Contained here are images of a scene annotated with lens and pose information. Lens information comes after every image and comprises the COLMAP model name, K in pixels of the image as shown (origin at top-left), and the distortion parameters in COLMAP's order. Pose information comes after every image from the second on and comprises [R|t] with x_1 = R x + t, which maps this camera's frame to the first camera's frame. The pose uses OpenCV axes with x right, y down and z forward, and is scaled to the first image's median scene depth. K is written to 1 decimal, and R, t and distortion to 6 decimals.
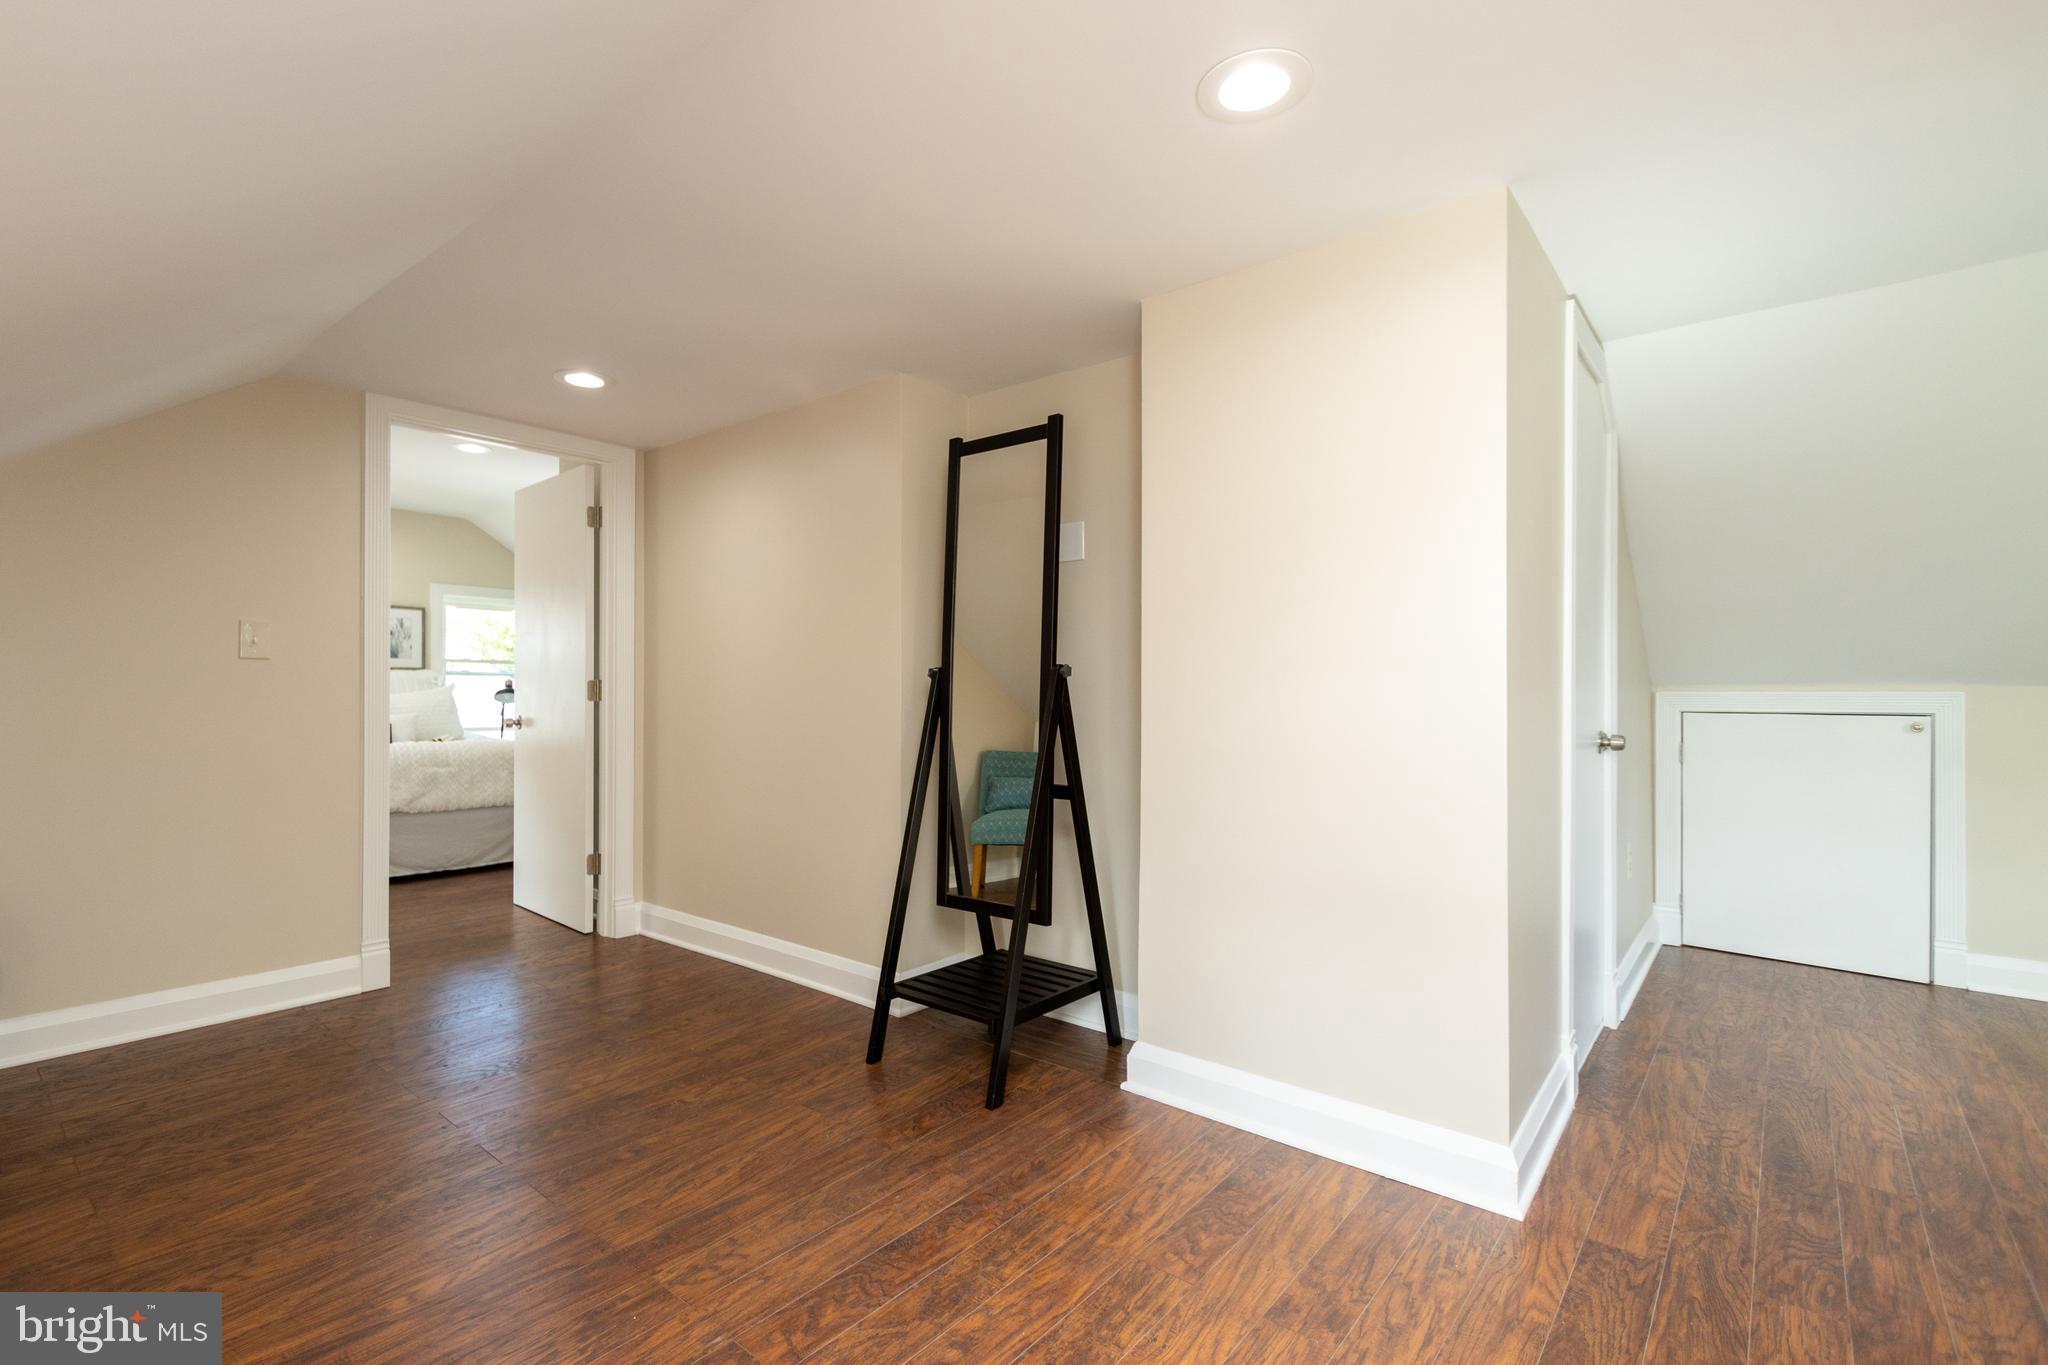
lens RADIAL K [[939.6, 0, 1009.3], [0, 939.6, 689.9], [0, 0, 1]] dist [-0.000623, 0.000771]
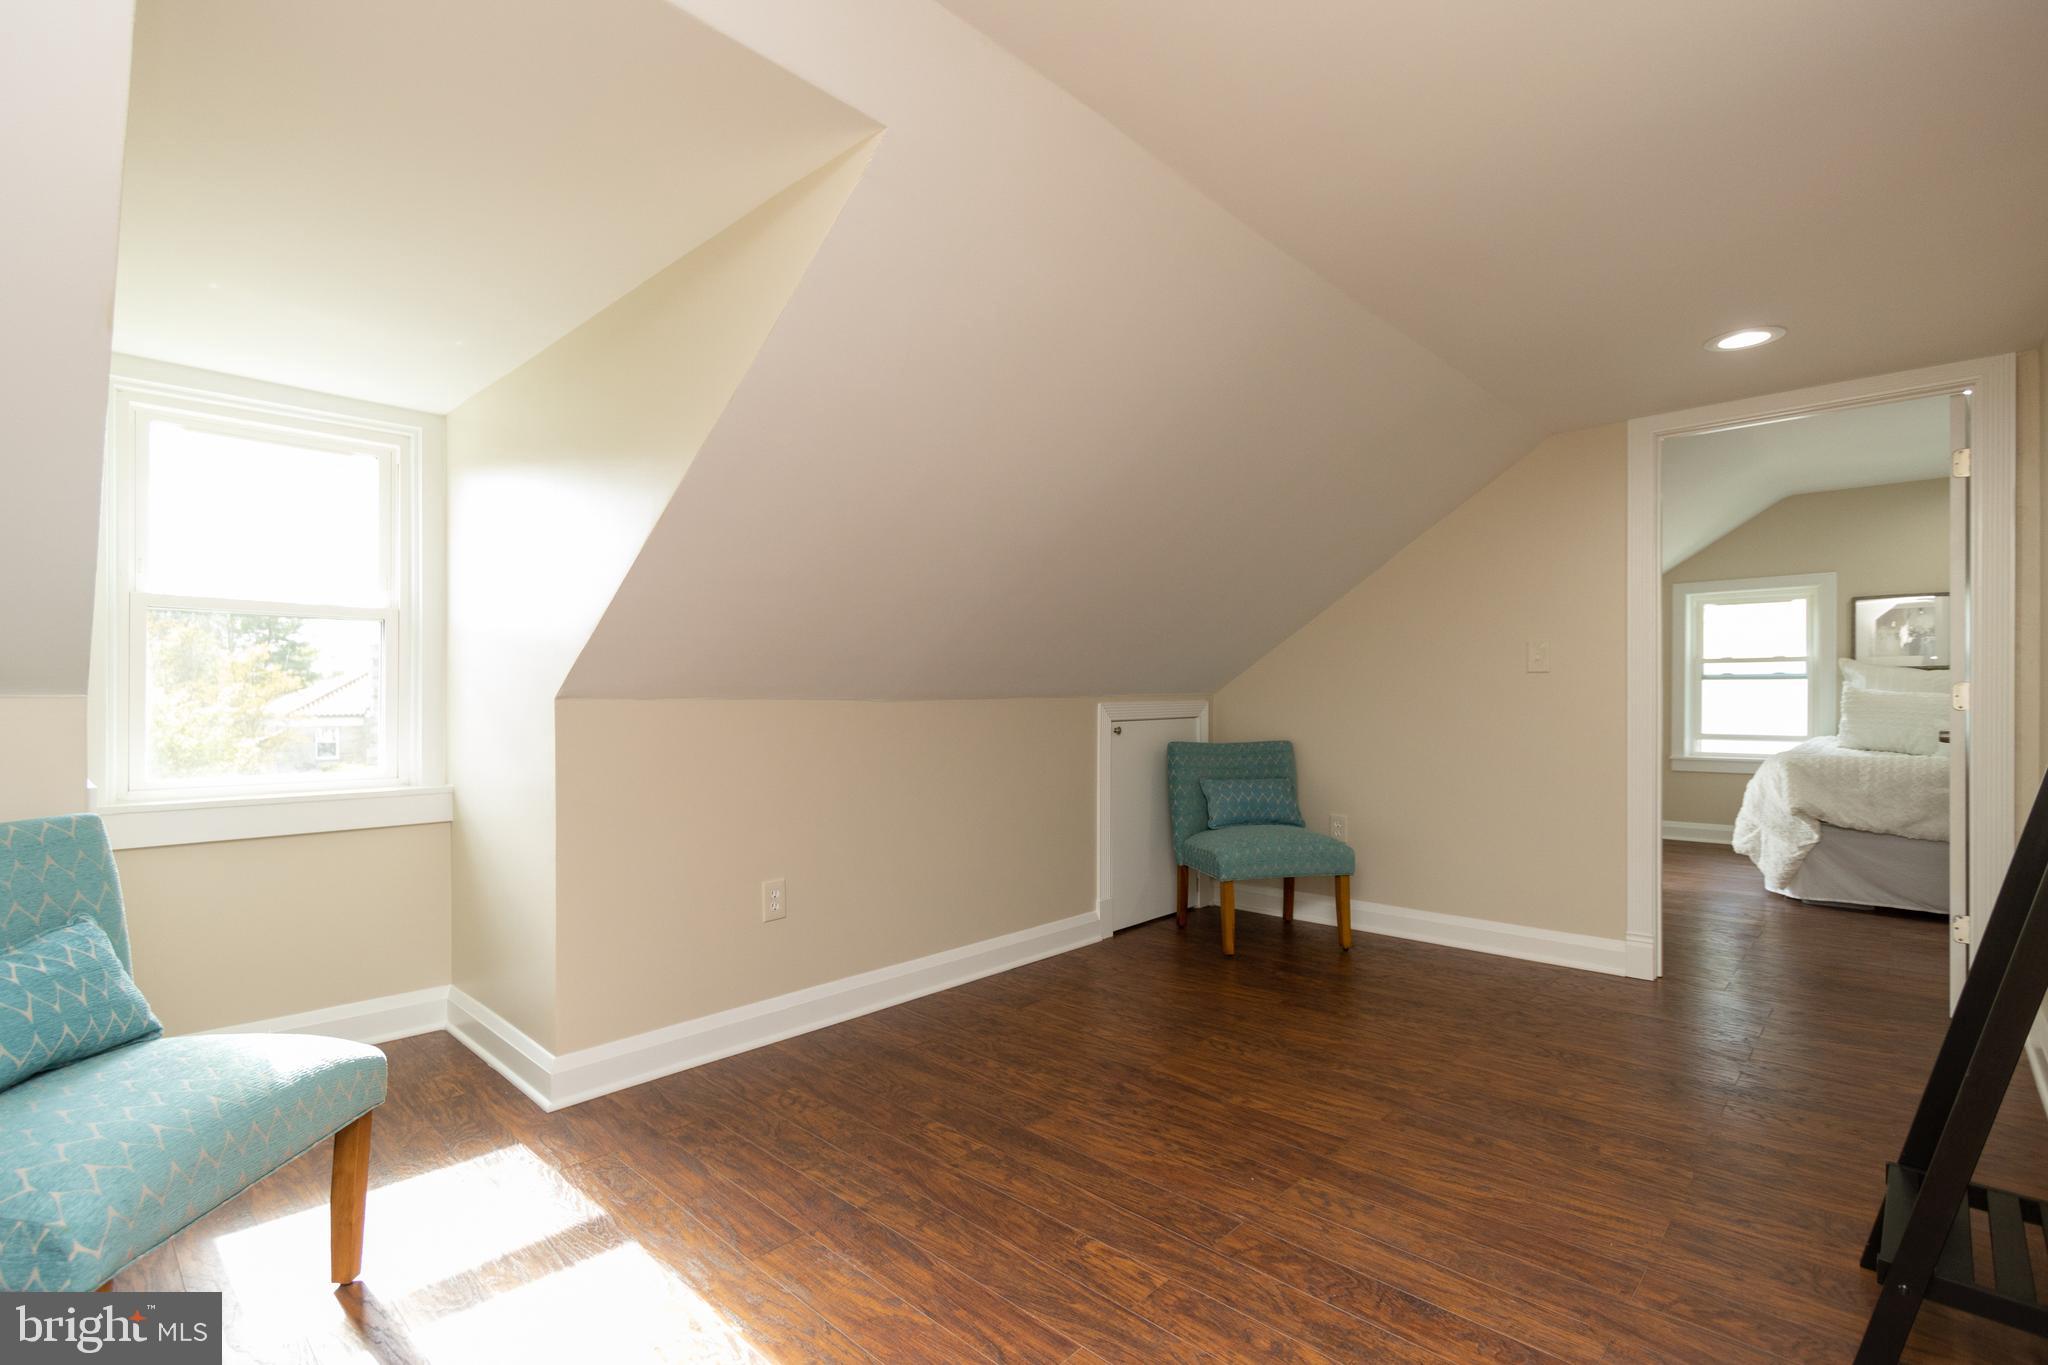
lens RADIAL K [[939.6, 0, 1010.0], [0, 939.6, 692.6], [0, 0, 1]] dist [-0.000623, 0.000771]
pose [[-0.075298, -0.005131, -0.997148, 0.759566], [0.009237, 0.999940, -0.005843, -0.017601], [0.997118, -0.009651, -0.075246, 0.595626]]
